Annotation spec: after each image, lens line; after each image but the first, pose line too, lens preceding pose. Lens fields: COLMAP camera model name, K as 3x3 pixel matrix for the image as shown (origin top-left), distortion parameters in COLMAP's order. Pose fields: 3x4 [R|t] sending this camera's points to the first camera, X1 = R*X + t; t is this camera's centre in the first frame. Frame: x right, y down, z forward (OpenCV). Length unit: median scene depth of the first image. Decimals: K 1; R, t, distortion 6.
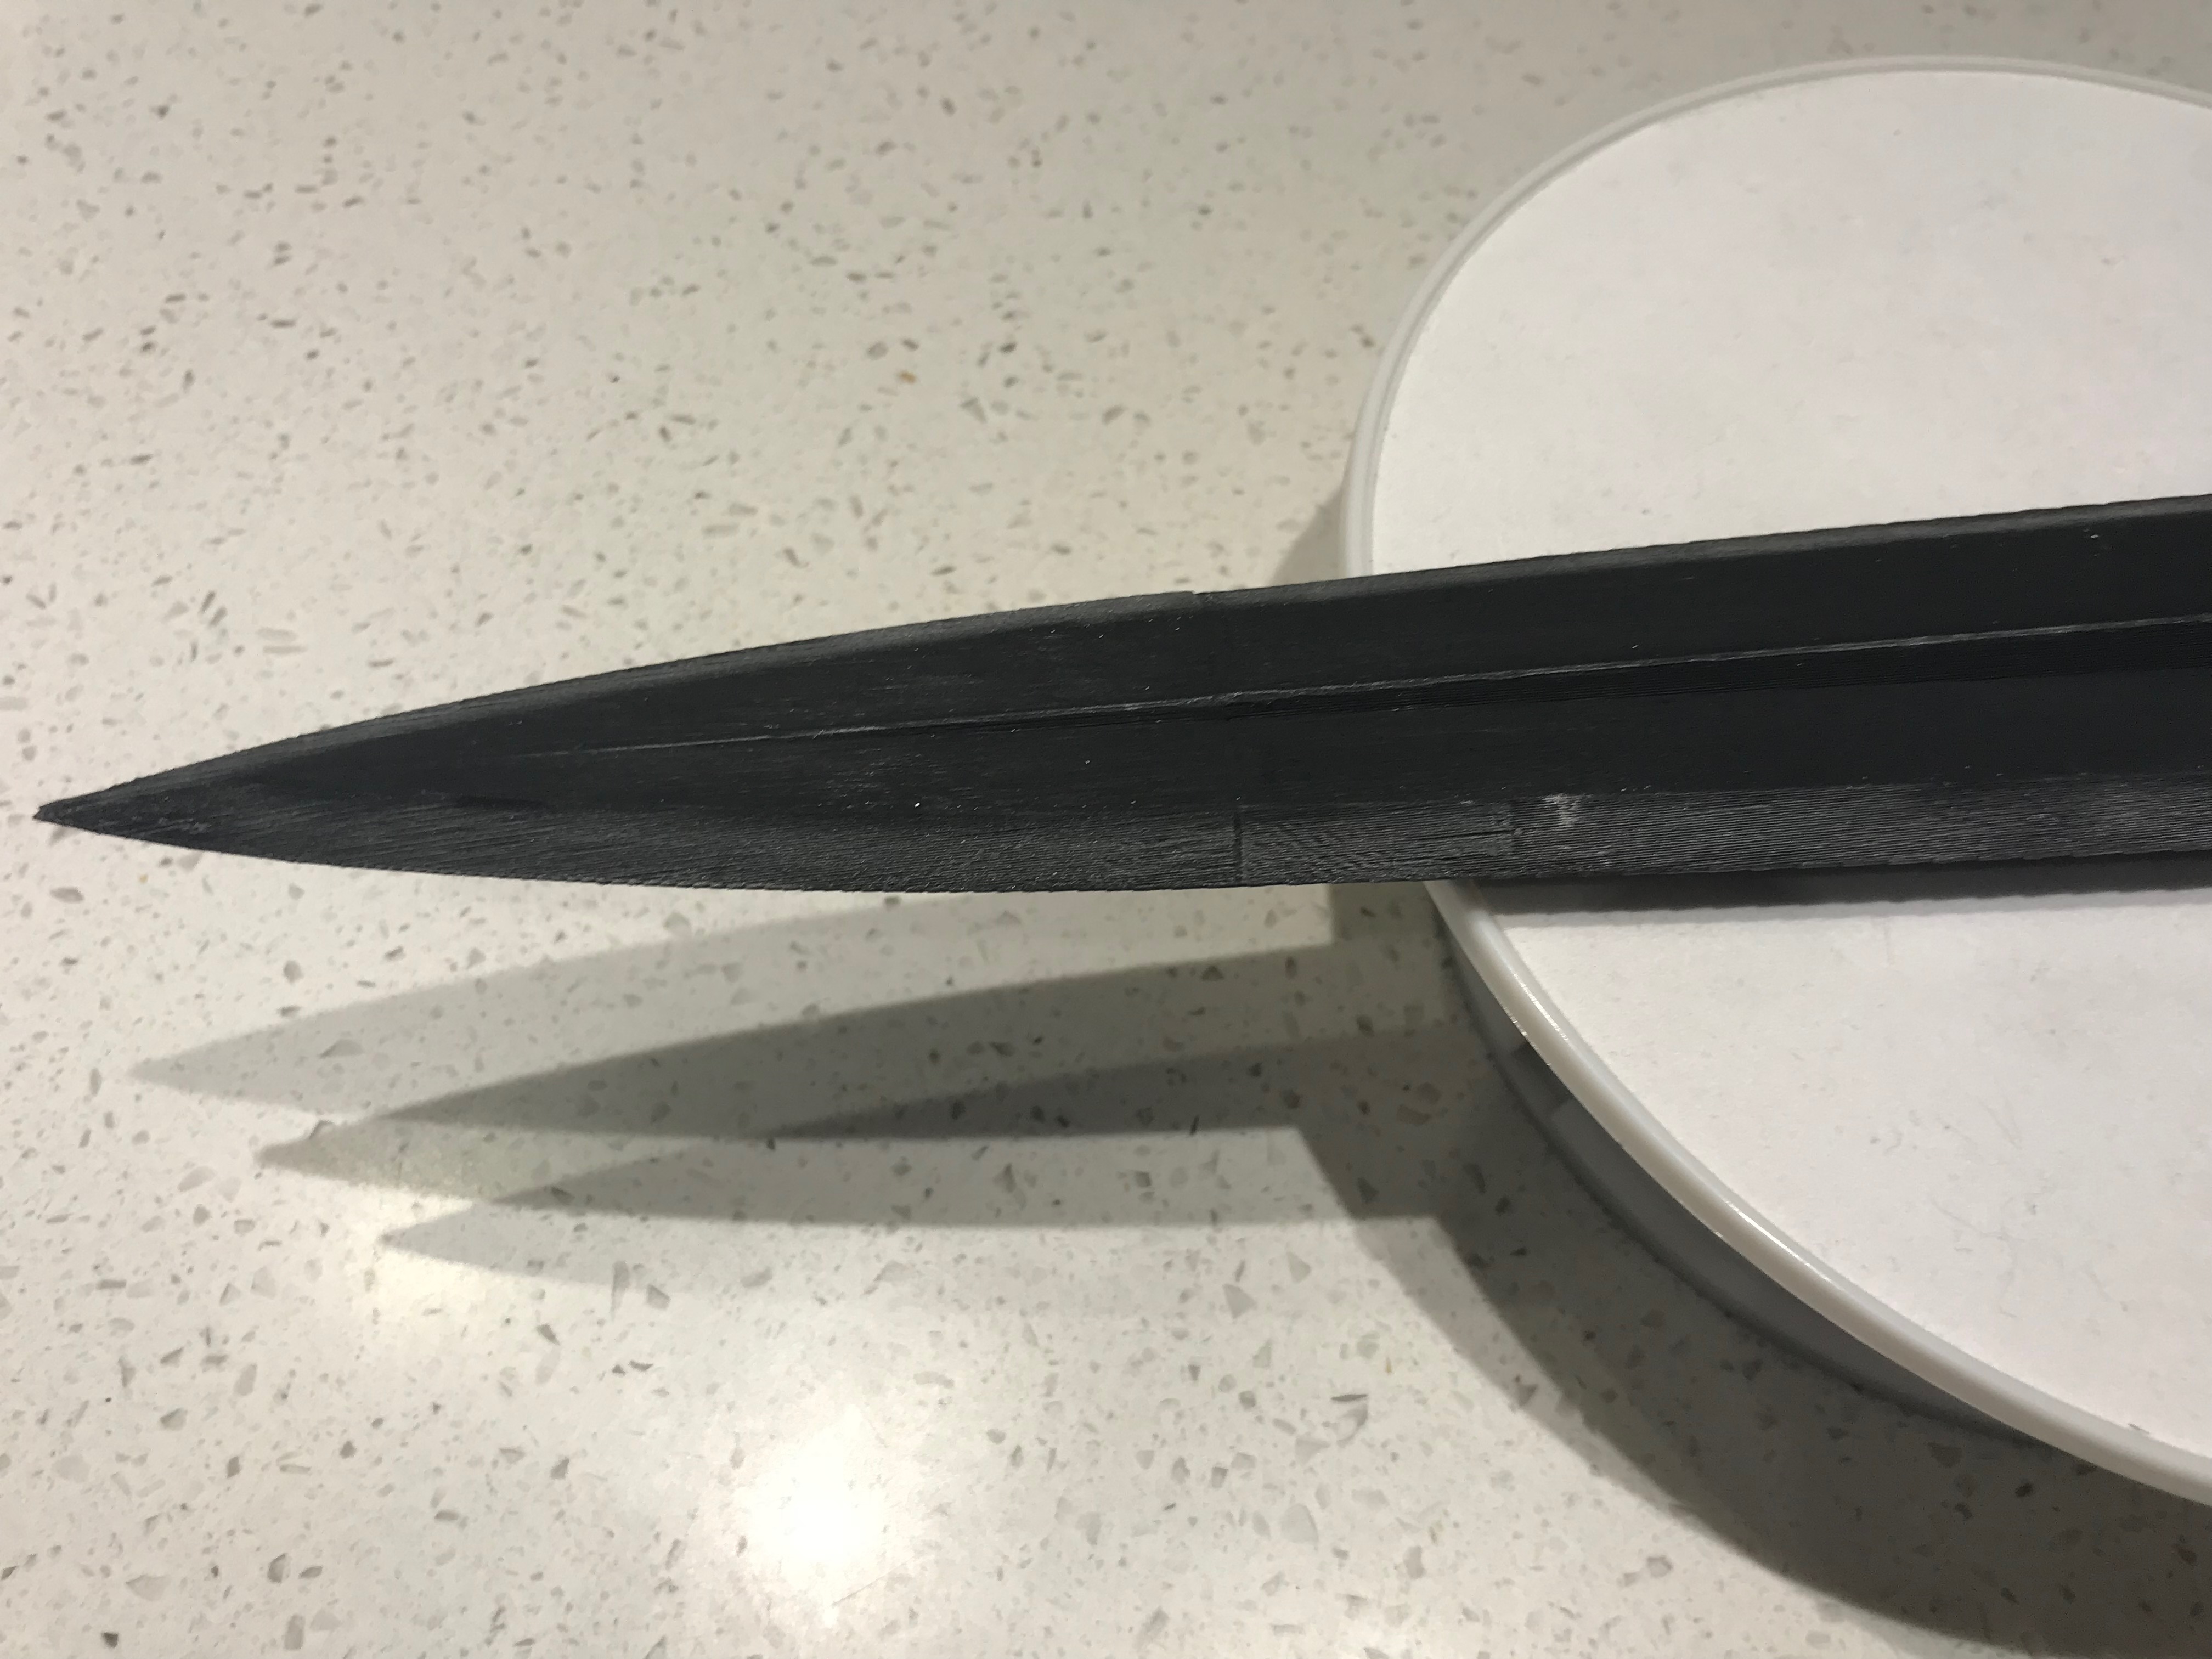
lens RADIAL K [[1854.0, 0, 1103.6], [0, 1854.0, 830.3], [0, 0, 1]] dist [-0.014658, -0.009616]
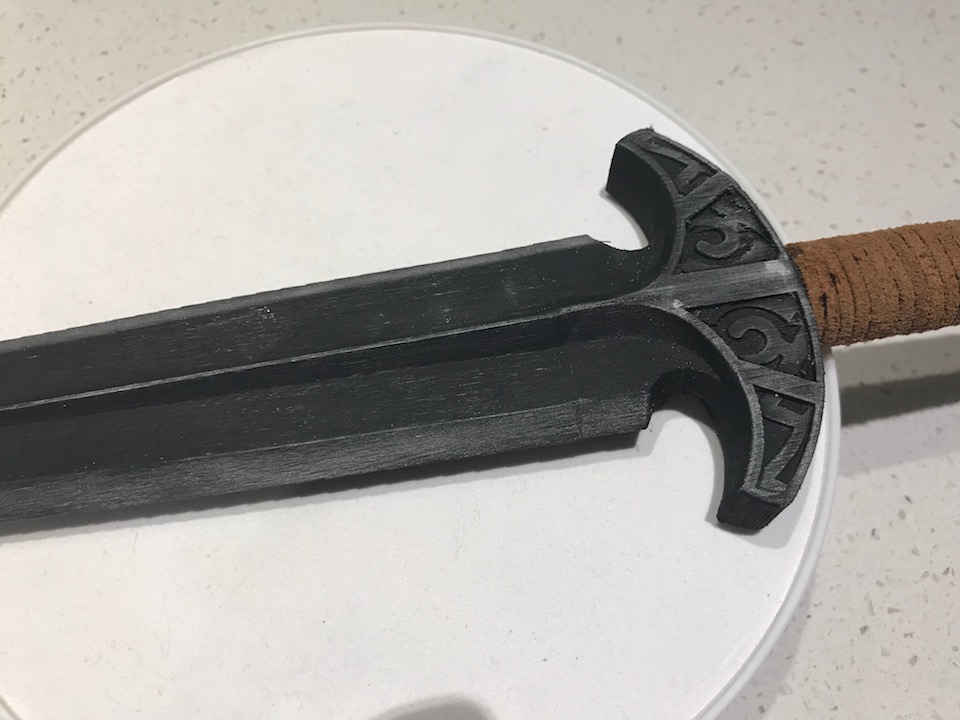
lens RADIAL K [[804.6, 0, 484.5], [0, 804.6, 359.2], [0, 0, 1]] dist [-0.014658, -0.009616]
pose [[0.997043, -0.076798, 0.002612, 0.525432], [0.076436, 0.994687, 0.068952, -0.104602], [-0.007894, -0.068548, 0.997617, 0.114675]]
